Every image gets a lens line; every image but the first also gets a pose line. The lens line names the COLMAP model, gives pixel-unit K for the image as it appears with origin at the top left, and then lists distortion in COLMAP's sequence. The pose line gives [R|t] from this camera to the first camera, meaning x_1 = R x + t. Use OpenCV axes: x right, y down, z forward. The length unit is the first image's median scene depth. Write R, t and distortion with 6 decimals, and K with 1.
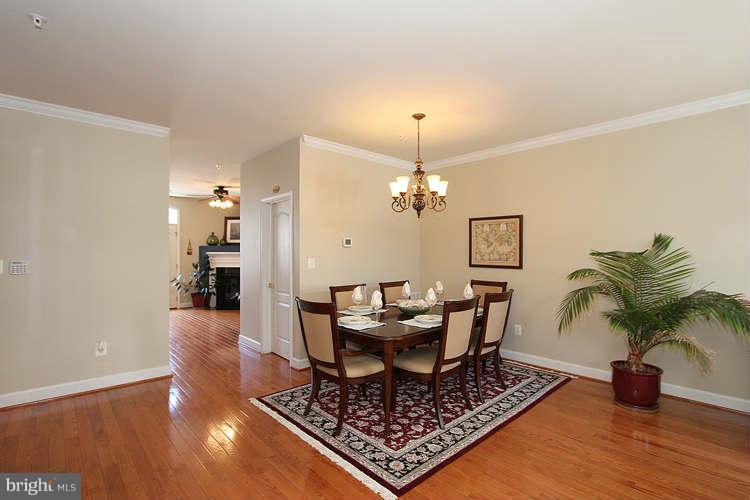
lens RADIAL K [[351.7, 0, 374.7], [0, 351.7, 257.0], [0, 0, 1]] dist [-0.019799, 0.001070]
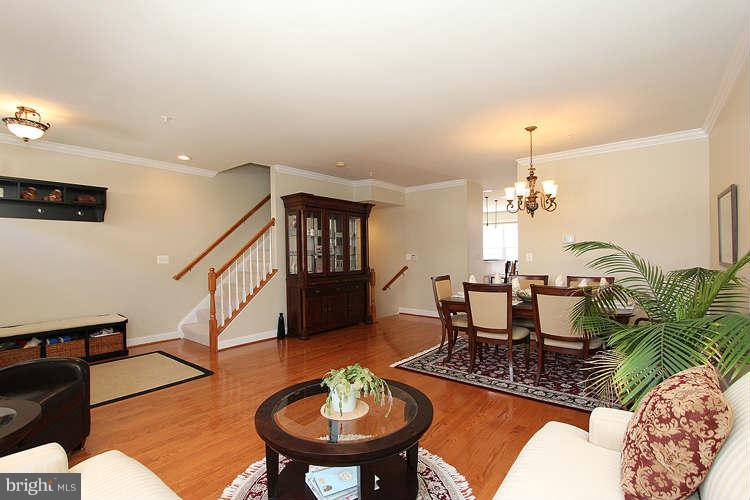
lens RADIAL K [[351.7, 0, 374.2], [0, 351.7, 252.5], [0, 0, 1]] dist [-0.019799, 0.001070]
pose [[0.143150, -0.004630, -0.989690, 1.187299], [0.002083, 0.999988, -0.004376, 0.007200], [0.989699, -0.001435, 0.143158, 0.323149]]
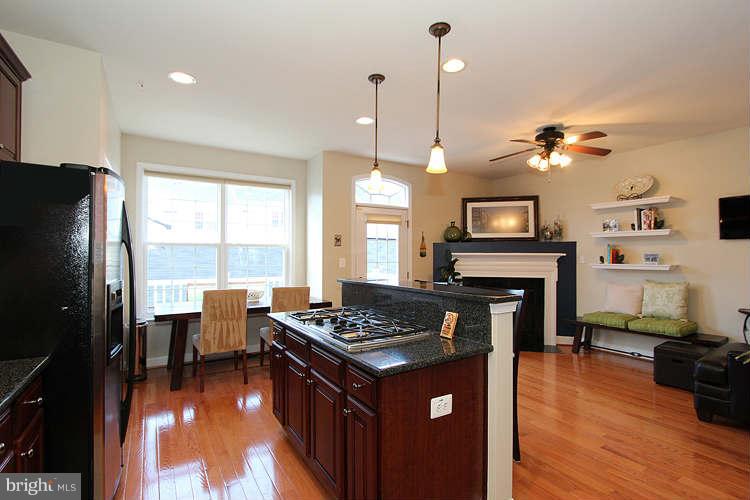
lens RADIAL K [[351.7, 0, 376.6], [0, 351.7, 250.5], [0, 0, 1]] dist [-0.019799, 0.001070]
pose [[0.982199, -0.001227, -0.187840, -1.242626], [-0.002943, 0.999755, -0.021917, -0.009026], [0.187821, 0.022080, 0.981955, 0.903252]]
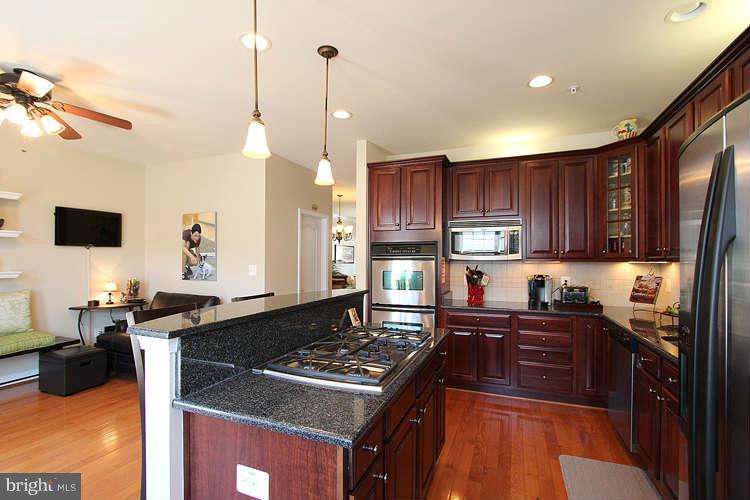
lens RADIAL K [[351.7, 0, 373.1], [0, 351.7, 254.5], [0, 0, 1]] dist [-0.019799, 0.001070]
pose [[-0.409512, 0.010124, 0.912249, -1.880260], [0.003666, 0.999949, -0.009452, -0.025755], [-0.912297, -0.000527, -0.409528, 1.698271]]
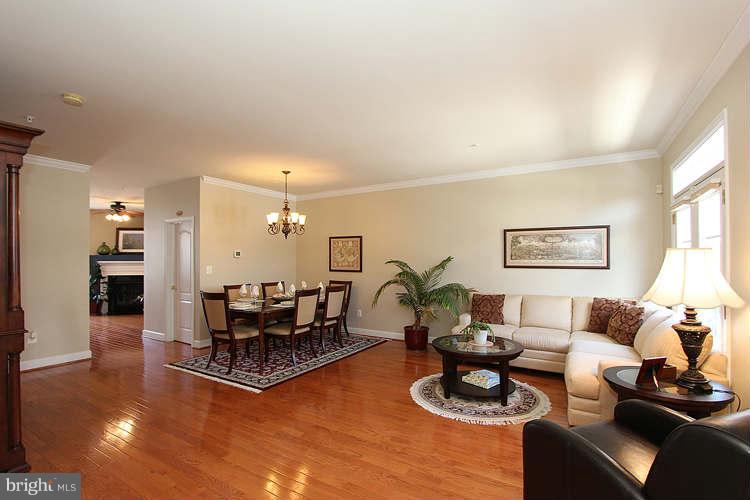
lens RADIAL K [[351.7, 0, 371.8], [0, 351.7, 259.3], [0, 0, 1]] dist [-0.019799, 0.001070]
pose [[0.962622, -0.002122, 0.270840, 0.070428], [0.006184, 0.999881, -0.014146, 0.000876], [-0.270778, 0.015292, 0.962520, -0.566341]]
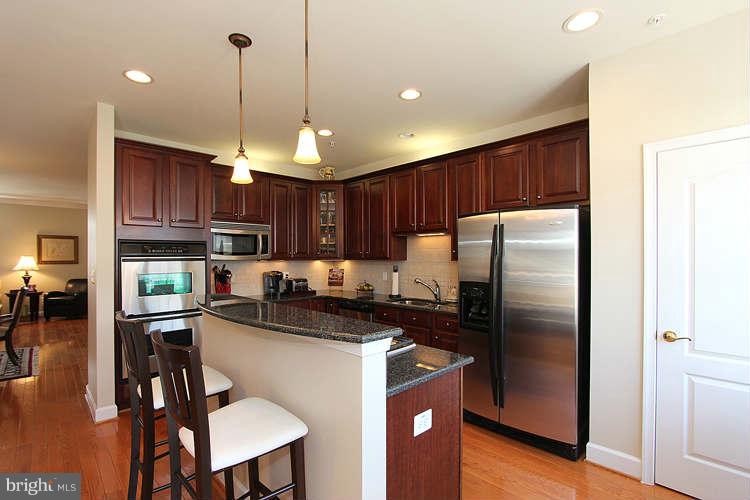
lens RADIAL K [[351.7, 0, 367.8], [0, 351.7, 245.8], [0, 0, 1]] dist [-0.019799, 0.001070]
pose [[-0.999999, -0.001002, 0.000293, -1.473228], [-0.001008, 0.999767, -0.021555, -0.039860], [-0.000271, -0.021555, -0.999768, 2.123978]]
